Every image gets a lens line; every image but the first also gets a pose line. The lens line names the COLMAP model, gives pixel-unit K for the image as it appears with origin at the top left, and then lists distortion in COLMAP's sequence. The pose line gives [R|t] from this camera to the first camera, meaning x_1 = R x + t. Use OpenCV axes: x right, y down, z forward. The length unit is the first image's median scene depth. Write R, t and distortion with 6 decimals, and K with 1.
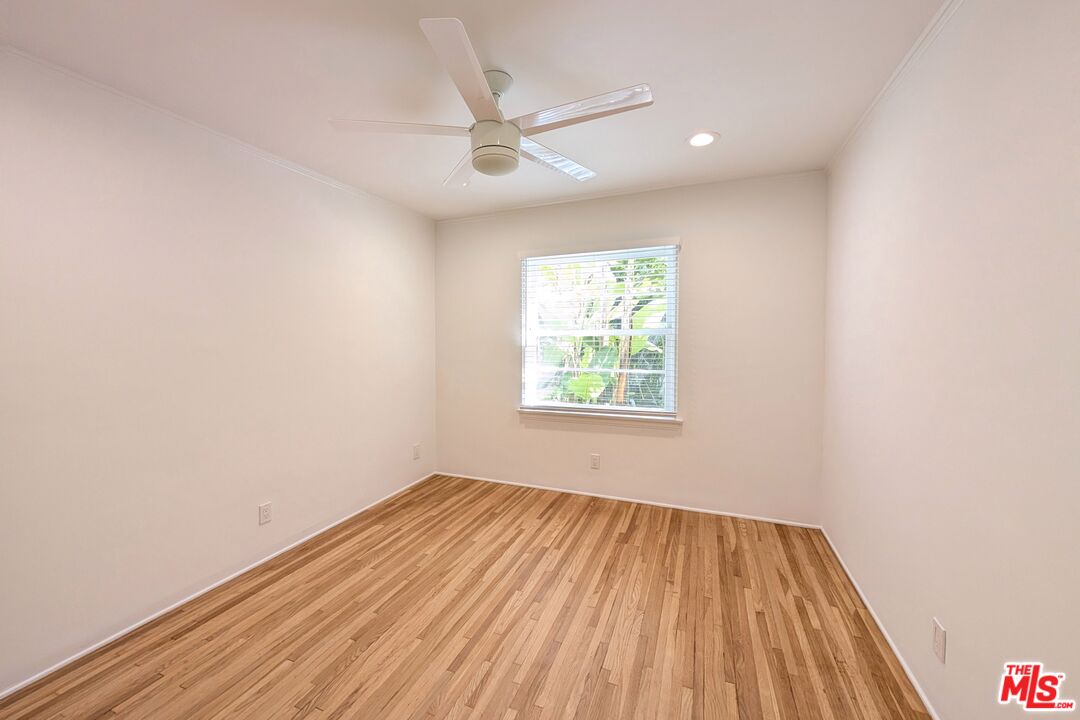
lens RADIAL K [[410.4, 0, 539.3], [0, 410.4, 356.4], [0, 0, 1]] dist [0.001757, -0.000095]
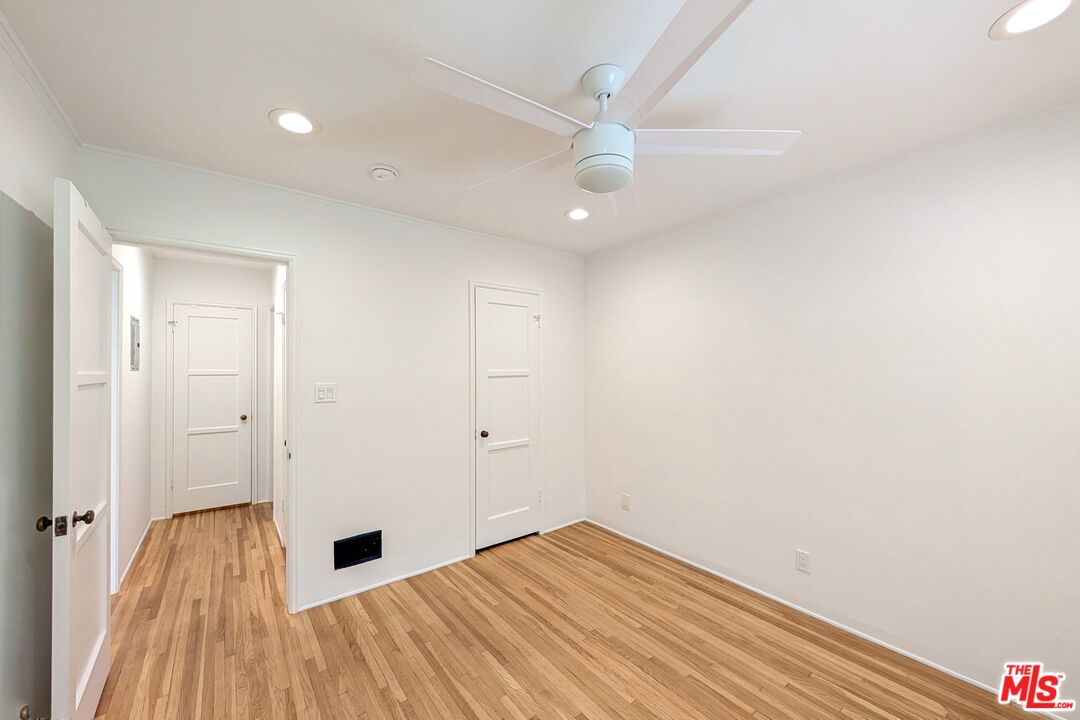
lens RADIAL K [[410.4, 0, 537.6], [0, 410.4, 368.6], [0, 0, 1]] dist [0.001757, -0.000095]
pose [[-0.506118, 0.018428, -0.862268, 0.606460], [-0.035864, 0.998457, 0.042389, -0.113782], [0.861719, 0.052378, -0.504676, 1.199348]]
